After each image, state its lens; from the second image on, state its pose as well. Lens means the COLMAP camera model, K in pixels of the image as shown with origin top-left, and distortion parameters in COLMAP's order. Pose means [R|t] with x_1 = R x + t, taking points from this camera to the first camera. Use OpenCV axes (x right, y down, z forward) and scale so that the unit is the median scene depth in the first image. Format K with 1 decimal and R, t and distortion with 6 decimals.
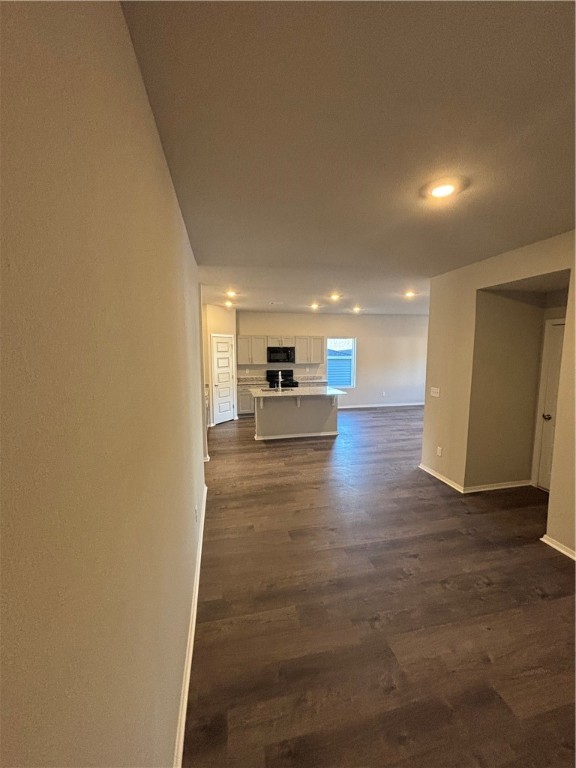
lens RADIAL K [[309.0, 0, 288.0], [0, 309.0, 384.0], [0, 0, 1]] dist [-0.001244, 0.000090]
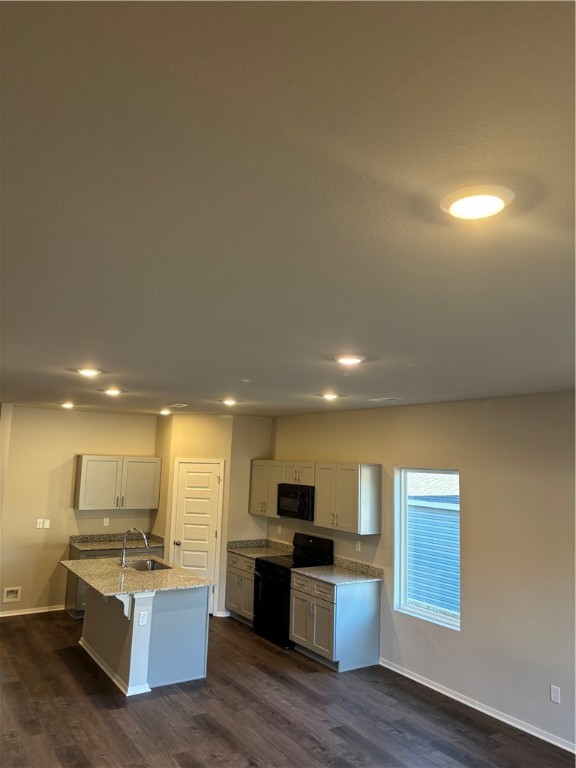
lens RADIAL K [[576.5, 0, 281.3], [0, 576.5, 384.2], [0, 0, 1]] dist [0.052971, -0.046367]
pose [[0.347308, -0.107386, -0.931582, 0.823520], [-0.141937, 0.975956, -0.165418, -0.123458], [0.926947, 0.189677, 0.323715, 0.670513]]
